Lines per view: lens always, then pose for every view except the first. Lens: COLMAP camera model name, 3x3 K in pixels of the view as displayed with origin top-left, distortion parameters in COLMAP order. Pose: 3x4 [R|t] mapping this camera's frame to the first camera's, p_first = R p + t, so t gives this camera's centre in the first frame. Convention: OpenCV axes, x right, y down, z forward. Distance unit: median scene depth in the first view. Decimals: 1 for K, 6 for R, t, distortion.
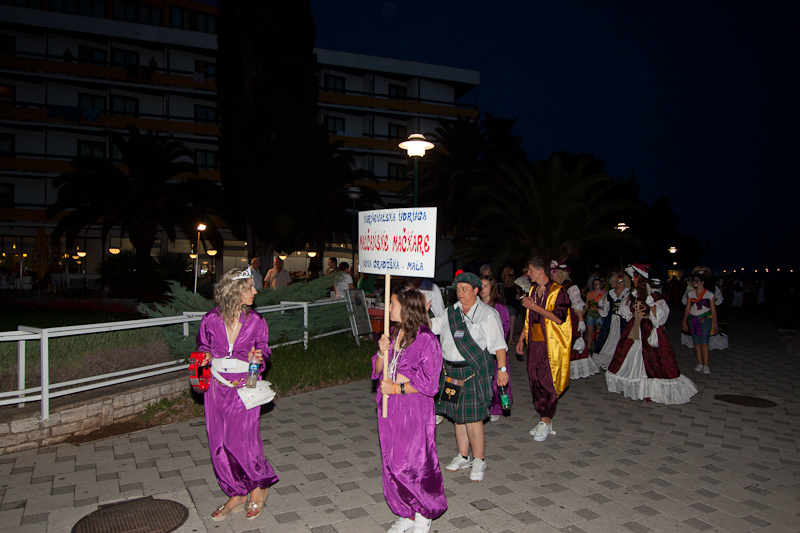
lens RADIAL K [[552.0, 0, 400.0], [0, 552.0, 266.5], [0, 0, 1]] dist [-0.001058, 0.003819]
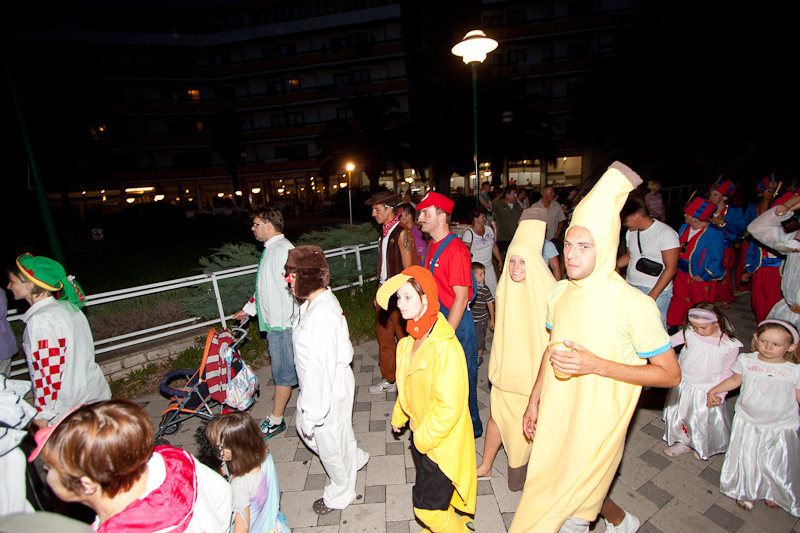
lens RADIAL K [[368.6, 0, 399.1], [0, 368.6, 269.7], [0, 0, 1]] dist [-0.012500, 0.000584]
pose [[0.877796, 0.038315, -0.477501, 0.200060], [0.078605, 0.971764, 0.222476, -0.034476], [0.472542, -0.232822, 0.849999, 0.424196]]
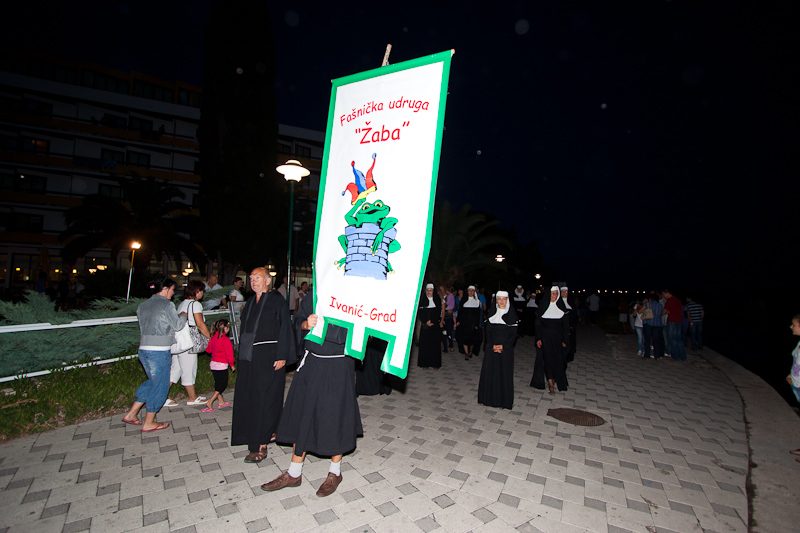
lens RADIAL K [[369.8, 0, 400.1], [0, 369.8, 268.5], [0, 0, 1]] dist [-0.012498, 0.000336]
pose [[0.995654, 0.020119, 0.090928, 0.178434], [-0.015905, 0.998776, -0.046827, 0.005629], [-0.091759, 0.045177, 0.994756, 0.259108]]
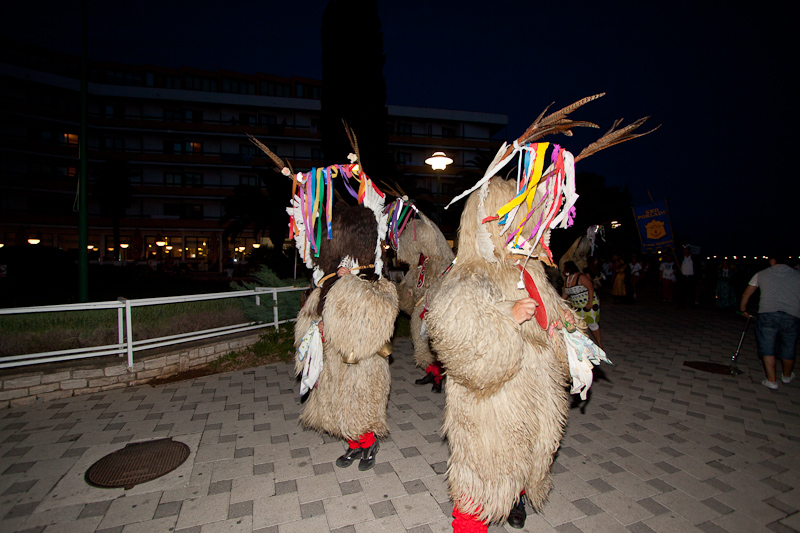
lens RADIAL K [[369.8, 0, 400.1], [0, 369.8, 268.5], [0, 0, 1]] dist [-0.012498, 0.000336]
pose [[0.988228, 0.000238, -0.152987, 0.073166], [0.004904, 0.999436, 0.033228, 0.005209], [0.152909, -0.033587, 0.987669, 0.113272]]
